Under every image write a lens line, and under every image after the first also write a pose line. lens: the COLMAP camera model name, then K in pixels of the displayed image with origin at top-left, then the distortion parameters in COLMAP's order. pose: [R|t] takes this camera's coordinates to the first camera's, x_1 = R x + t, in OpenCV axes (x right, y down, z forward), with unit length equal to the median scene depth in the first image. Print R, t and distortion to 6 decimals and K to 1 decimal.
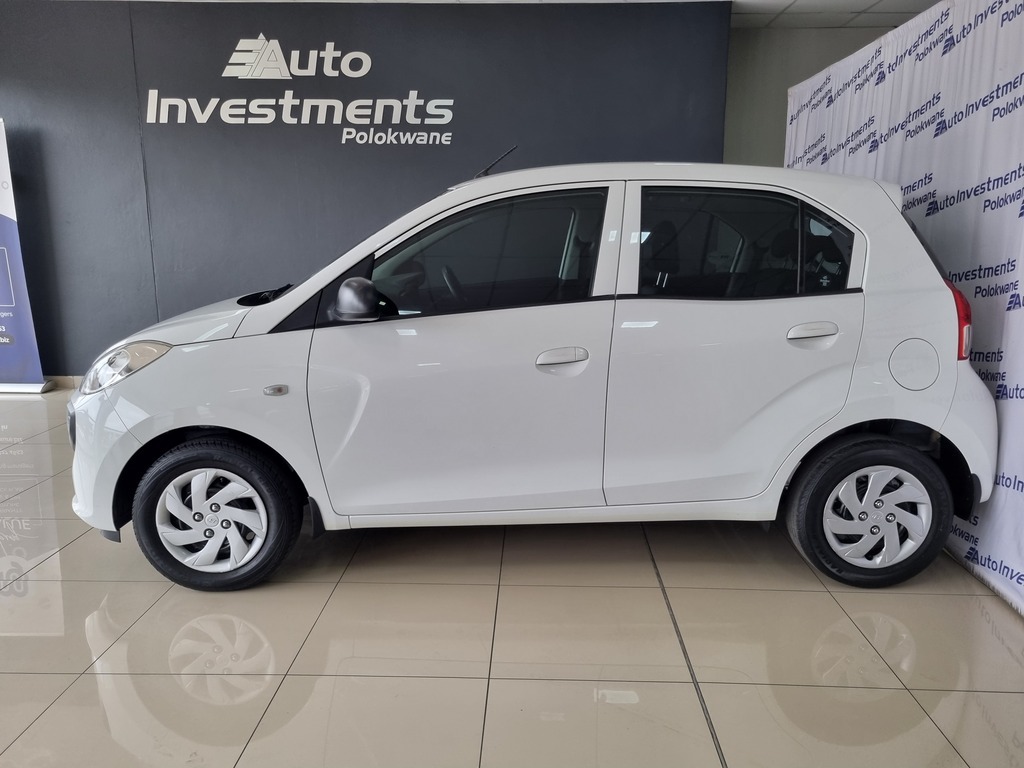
lens RADIAL K [[774.1, 0, 524.5], [0, 774.1, 371.5], [0, 0, 1]] dist [0.012765, -0.008051]
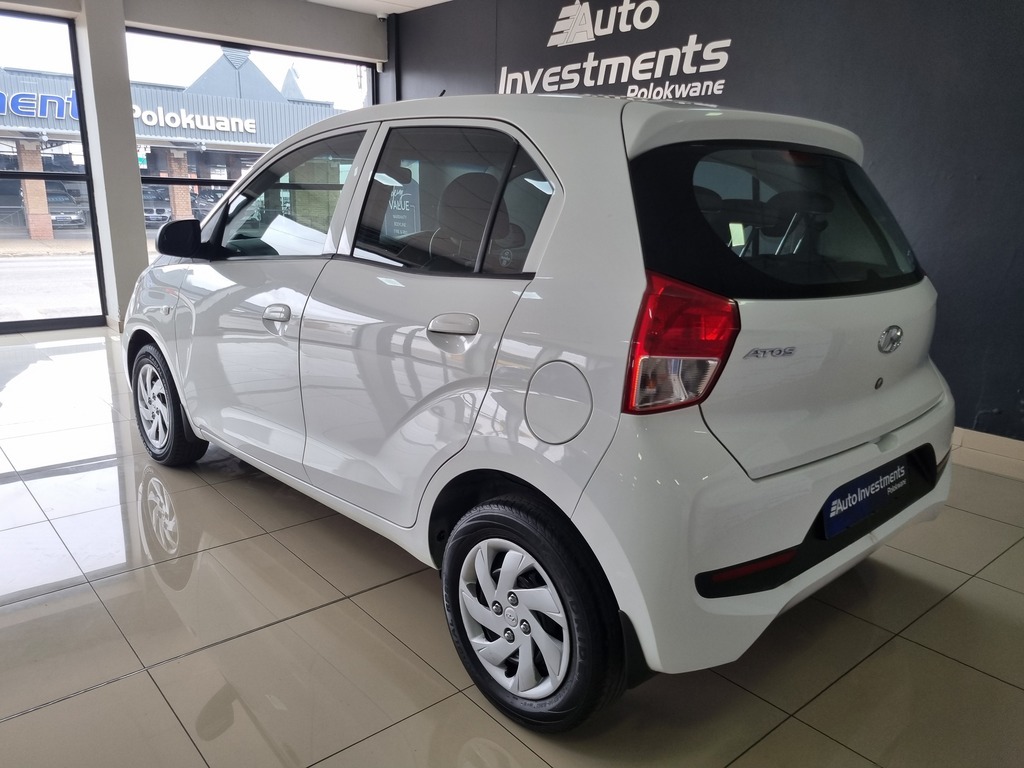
lens RADIAL K [[774.1, 0, 519.2], [0, 774.1, 388.5], [0, 0, 1]] dist [0.012765, -0.008051]
pose [[0.652263, 0.194621, -0.732581, 0.452505], [-0.155669, 0.980269, 0.121820, -0.044022], [0.741836, 0.034581, 0.669690, 0.274115]]
